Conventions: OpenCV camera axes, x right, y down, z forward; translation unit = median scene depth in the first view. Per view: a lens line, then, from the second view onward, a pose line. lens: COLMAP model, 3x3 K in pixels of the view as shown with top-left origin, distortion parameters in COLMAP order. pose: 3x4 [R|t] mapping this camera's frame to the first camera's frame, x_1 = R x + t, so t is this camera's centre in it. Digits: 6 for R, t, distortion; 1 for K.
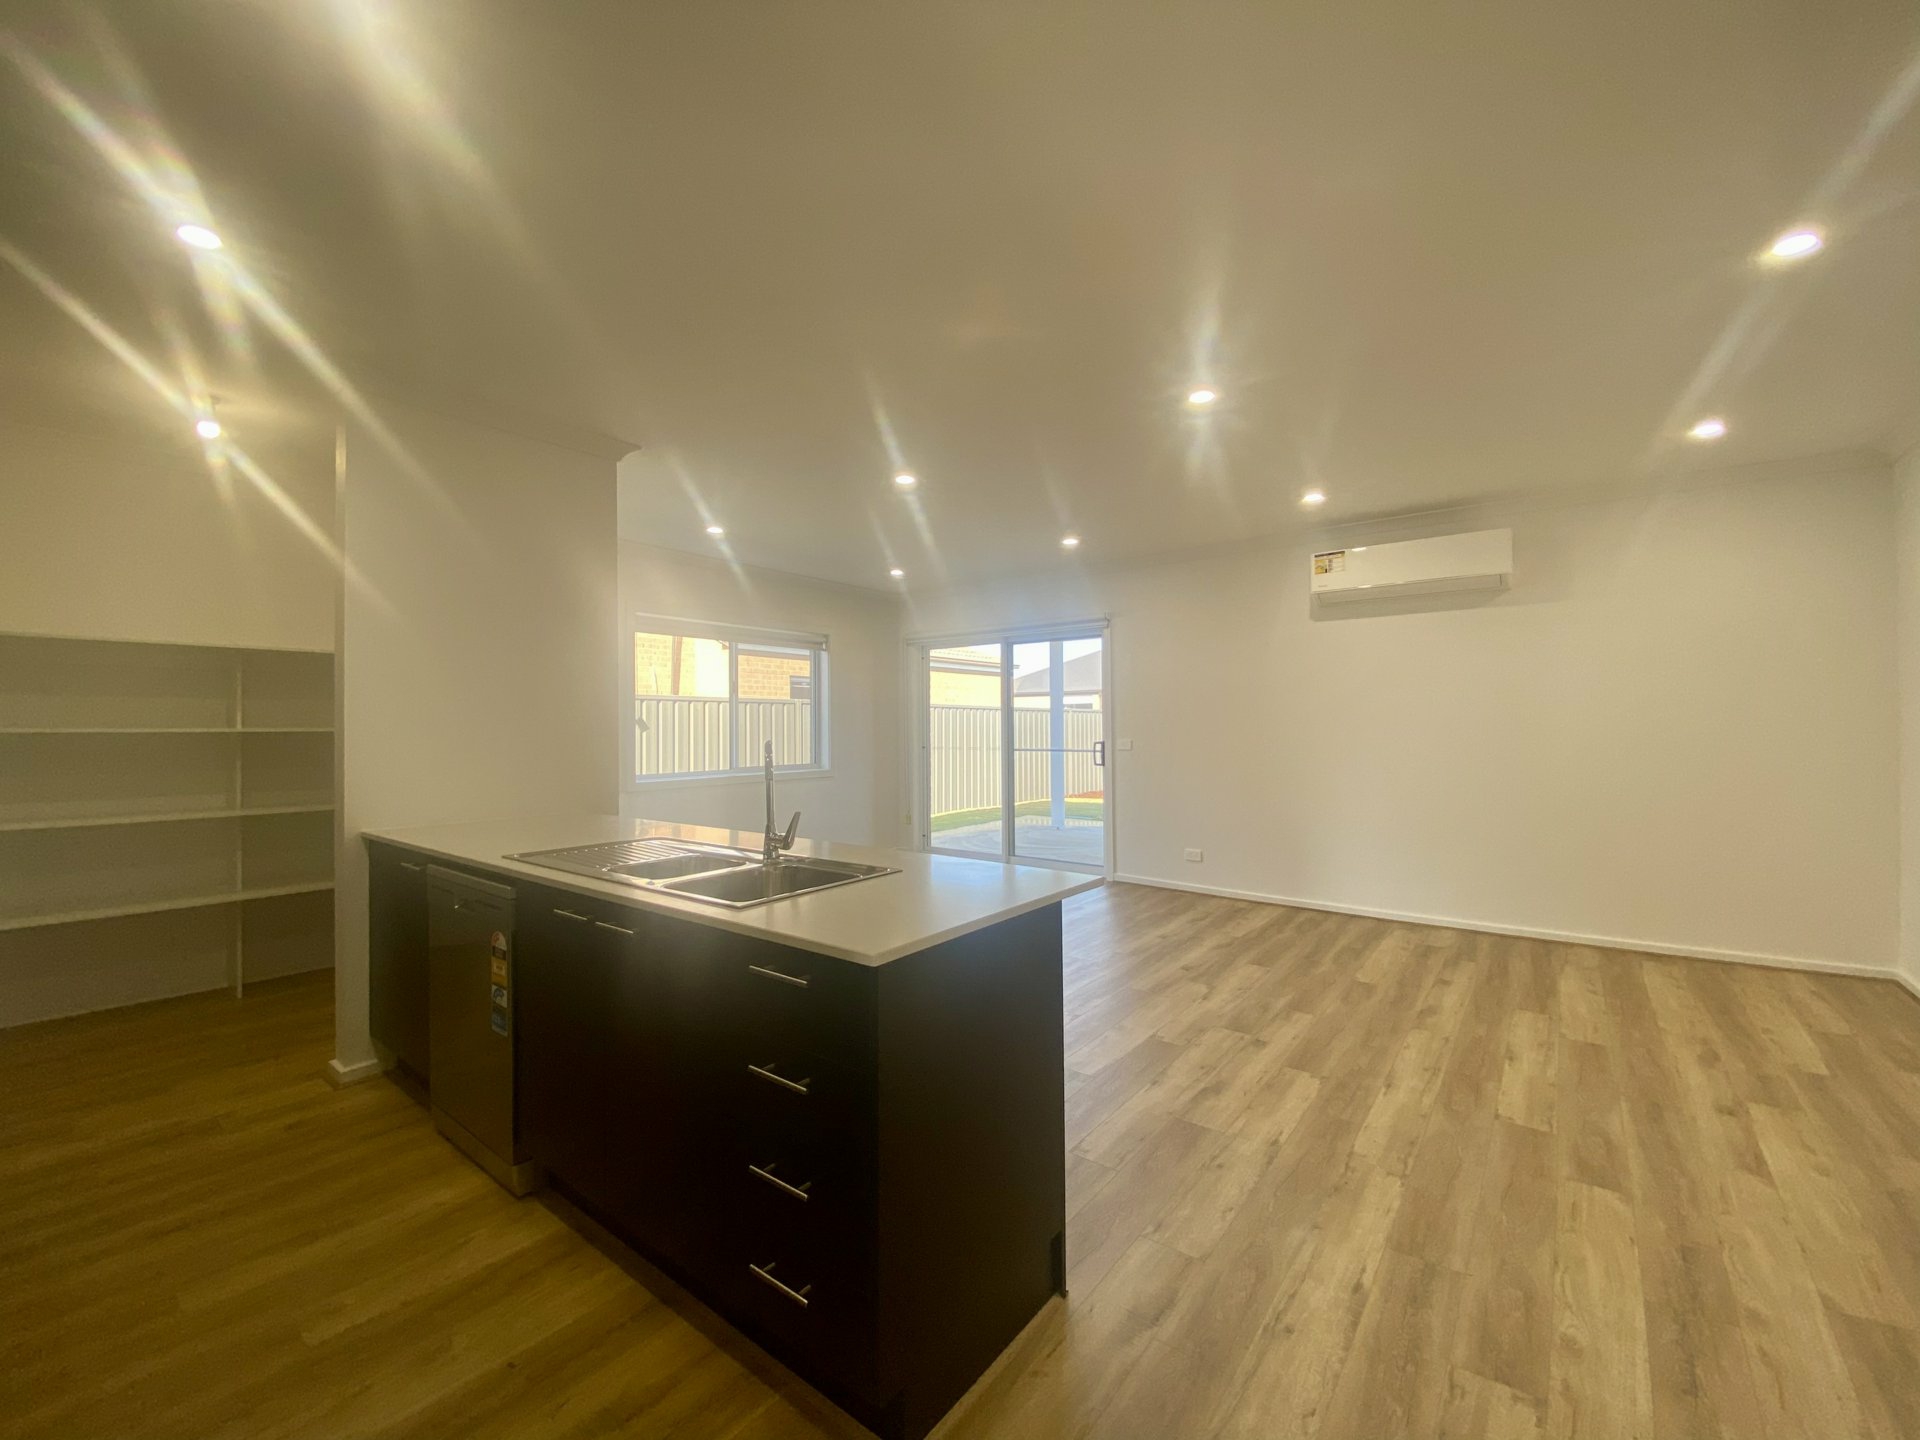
lens RADIAL K [[785.9, 0, 960.0], [0, 785.9, 720.0], [0, 0, 1]] dist [0.019670, -0.019854]
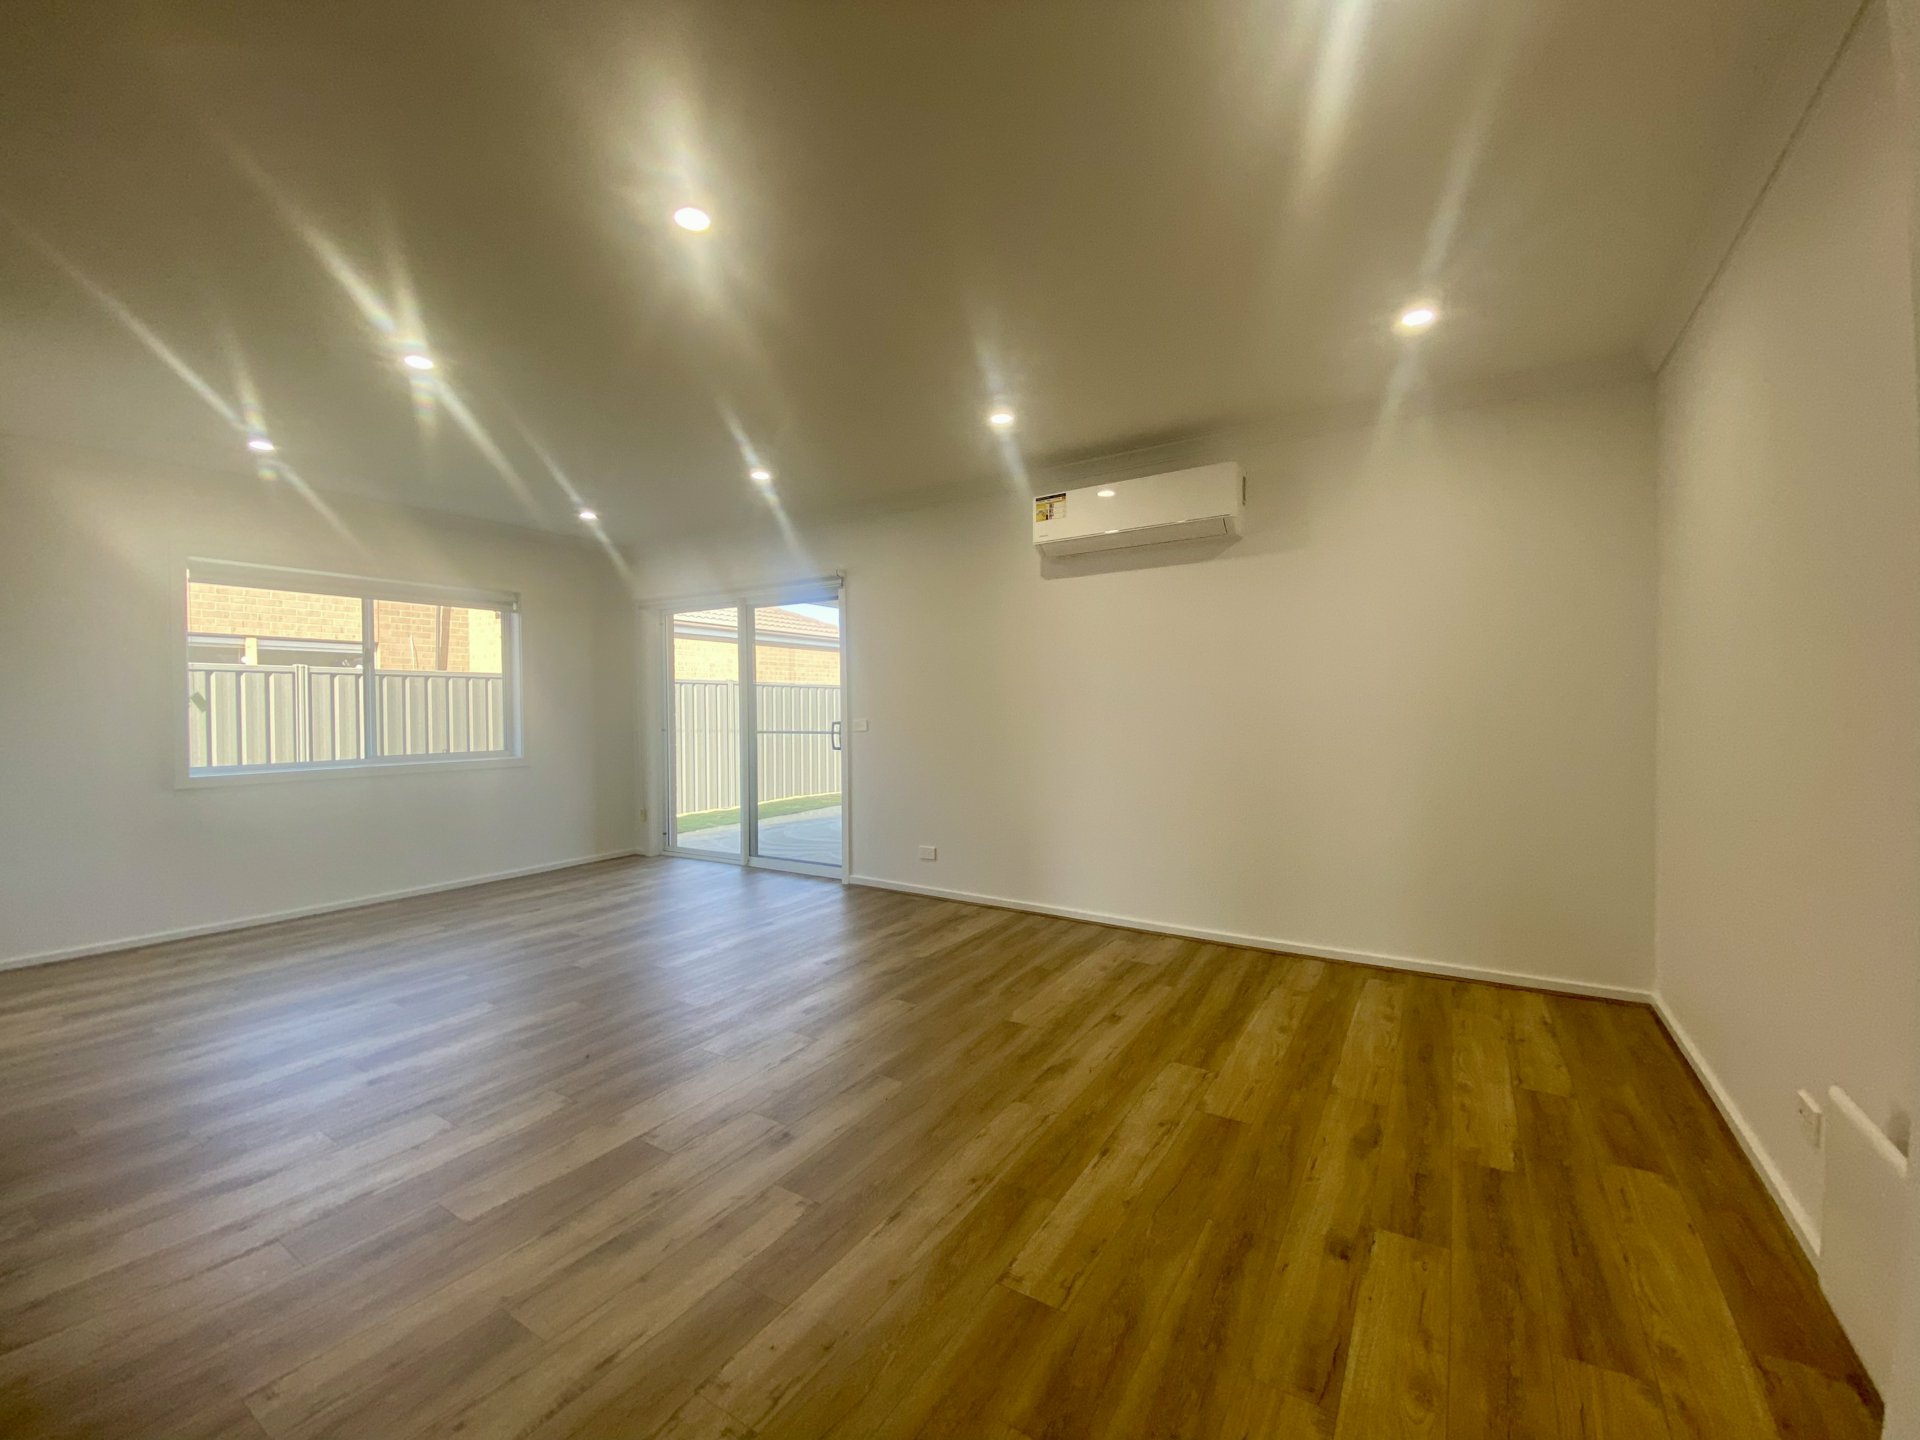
lens RADIAL K [[775.8, 0, 960.0], [0, 775.8, 720.0], [0, 0, 1]] dist [0.024705, -0.019092]
pose [[0.995935, -0.004517, 0.089965, 0.392407], [0.002360, 0.999708, 0.024065, 0.009239], [-0.090047, -0.023755, 0.995654, 0.235884]]
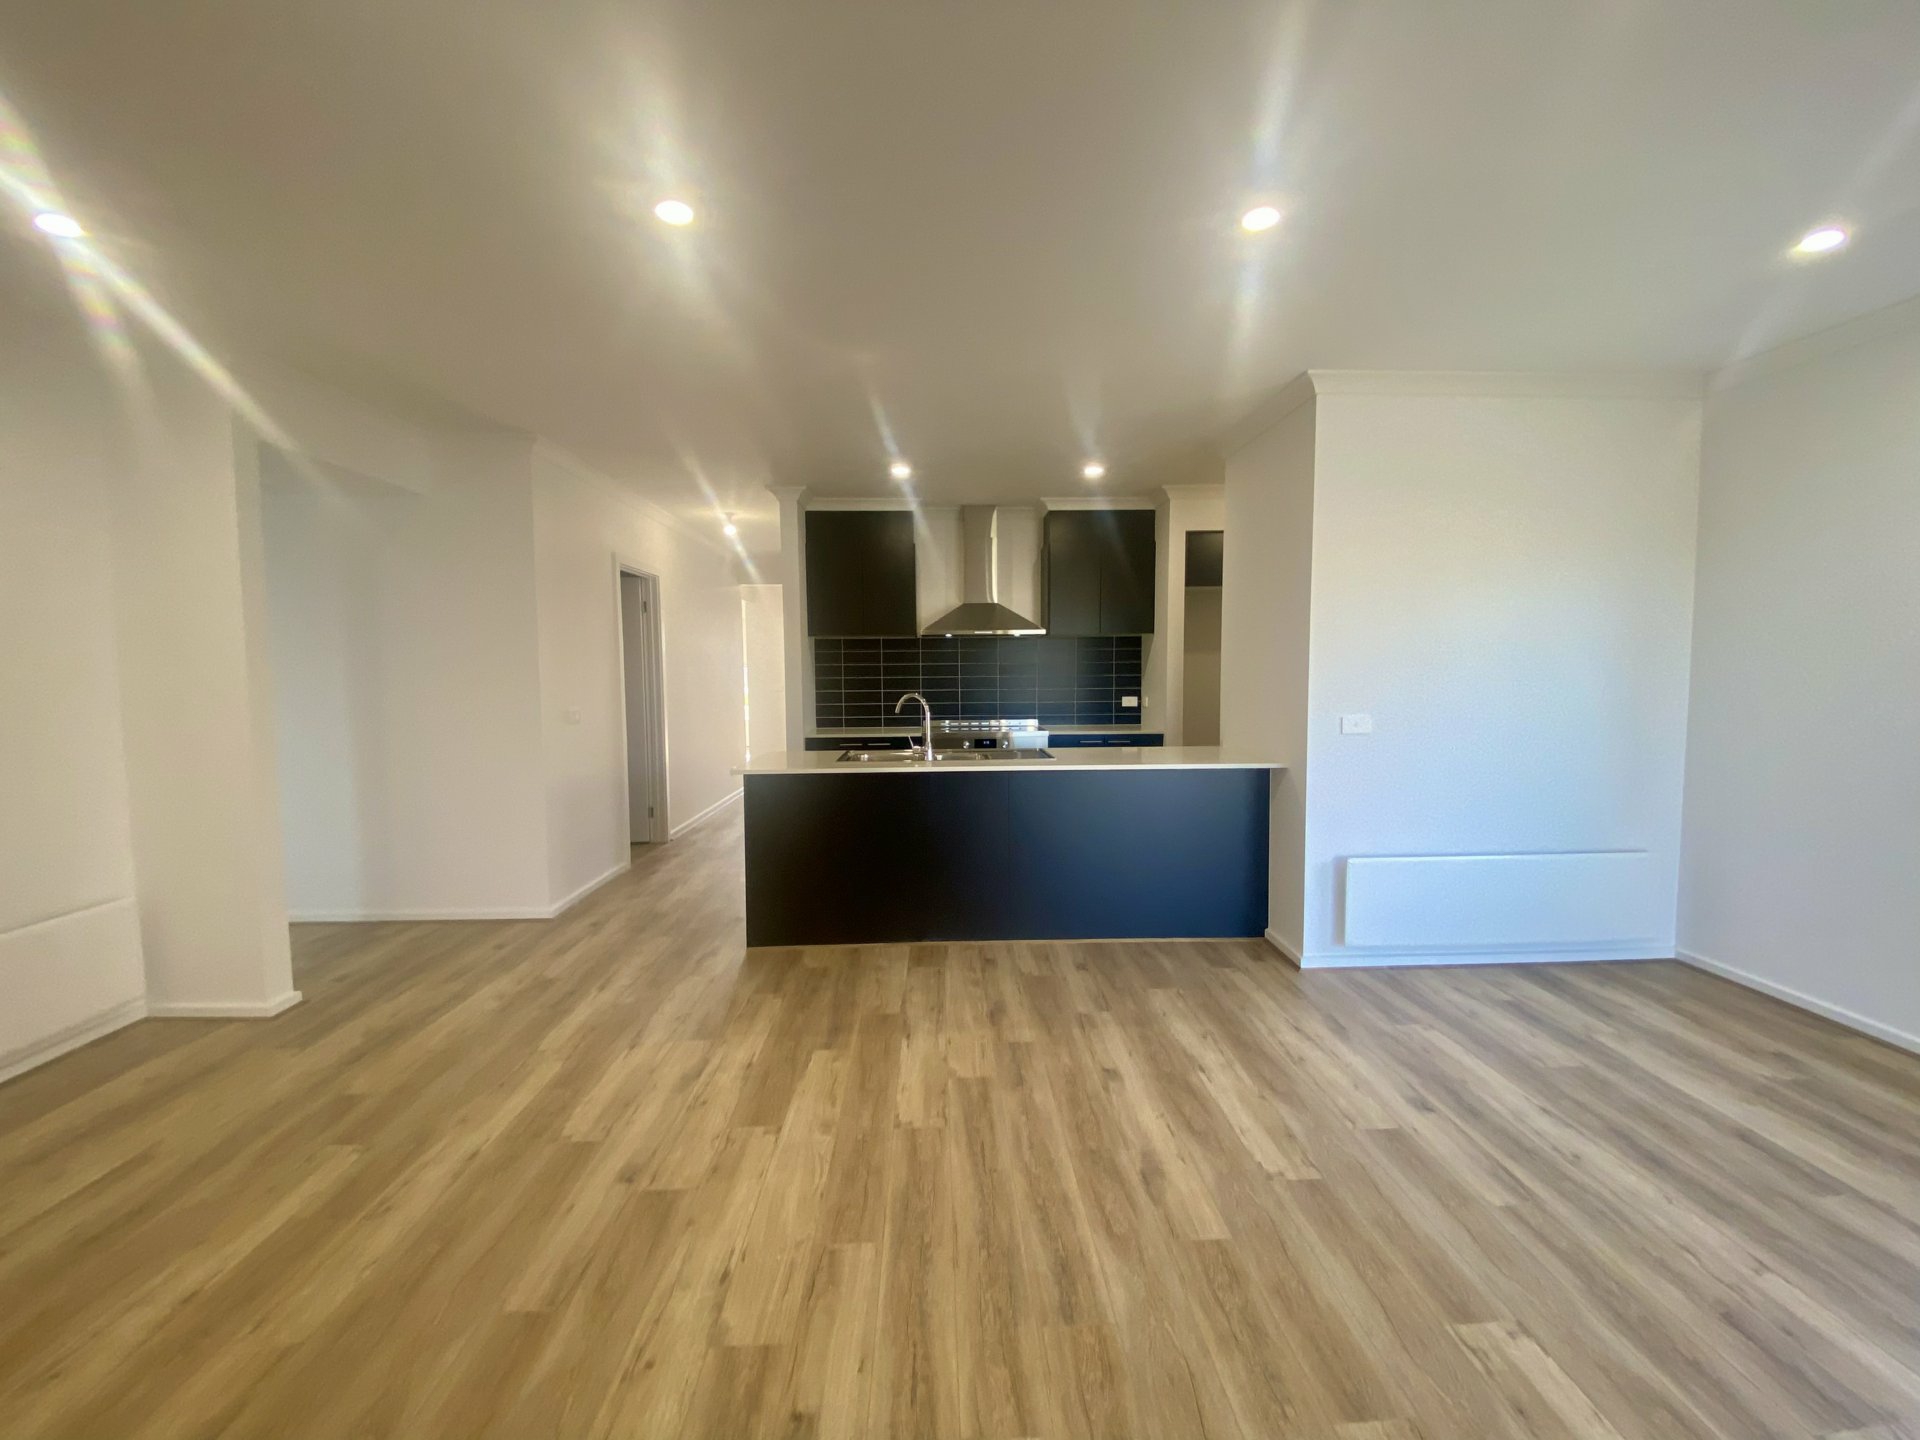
lens RADIAL K [[785.9, 0, 960.0], [0, 785.9, 720.0], [0, 0, 1]] dist [0.019670, -0.019854]
pose [[-0.774015, 0.055171, -0.630758, 0.464304], [0.020017, 0.997831, 0.062715, -0.013105], [0.632850, 0.035916, -0.773441, 1.388914]]
